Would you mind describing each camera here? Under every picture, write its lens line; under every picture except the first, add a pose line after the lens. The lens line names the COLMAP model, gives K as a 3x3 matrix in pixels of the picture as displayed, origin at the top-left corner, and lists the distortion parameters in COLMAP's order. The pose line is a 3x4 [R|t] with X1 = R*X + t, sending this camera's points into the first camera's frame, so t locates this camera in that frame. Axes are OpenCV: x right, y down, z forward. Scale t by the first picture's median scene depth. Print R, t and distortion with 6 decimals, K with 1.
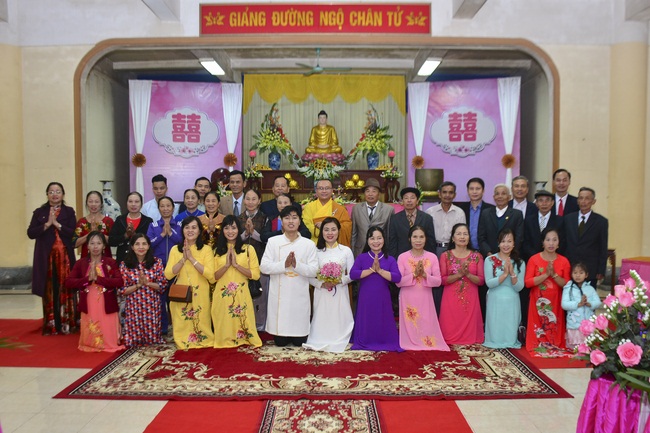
lens RADIAL K [[619.0, 0, 333.8], [0, 619.0, 244.4], [0, 0, 1]] dist [-0.137213, 0.003987]
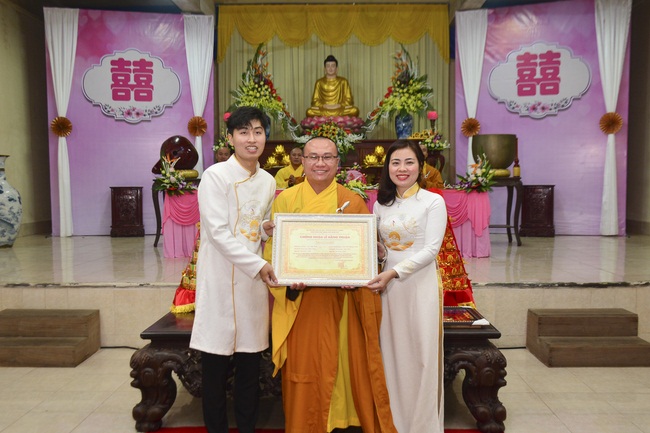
lens RADIAL K [[665.1, 0, 322.4], [0, 665.1, 229.3], [0, 0, 1]] dist [-0.086971, 0.147287]
pose [[0.999353, -0.003594, -0.035780, -0.001520], [0.003438, 0.999984, -0.004412, -0.018429], [0.035795, 0.004286, 0.999350, 0.266354]]
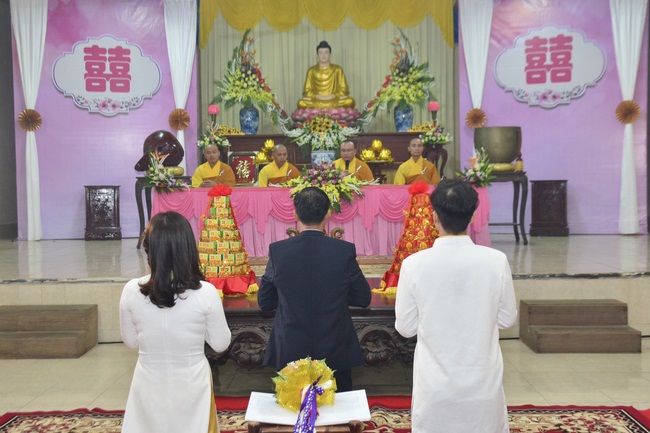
lens RADIAL K [[826.3, 0, 320.8], [0, 826.3, 208.8], [0, 0, 1]] dist [0.030455, 0.097149]
pose [[0.999537, -0.012730, -0.027649, 0.000565], [0.011550, 0.999033, -0.042423, -0.007493], [0.028163, 0.042084, 0.998717, 0.156379]]
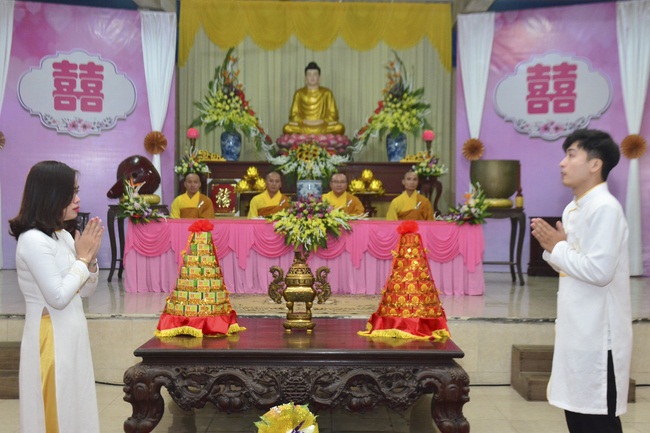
lens RADIAL K [[909.5, 0, 328.5], [0, 909.5, 238.3], [0, 0, 1]] dist [0.060970, 0.117119]
pose [[0.999965, 0.007980, -0.002399, 0.000875], [-0.008072, 0.999117, -0.041238, -0.011377], [0.002068, 0.041256, 0.999146, 0.131328]]
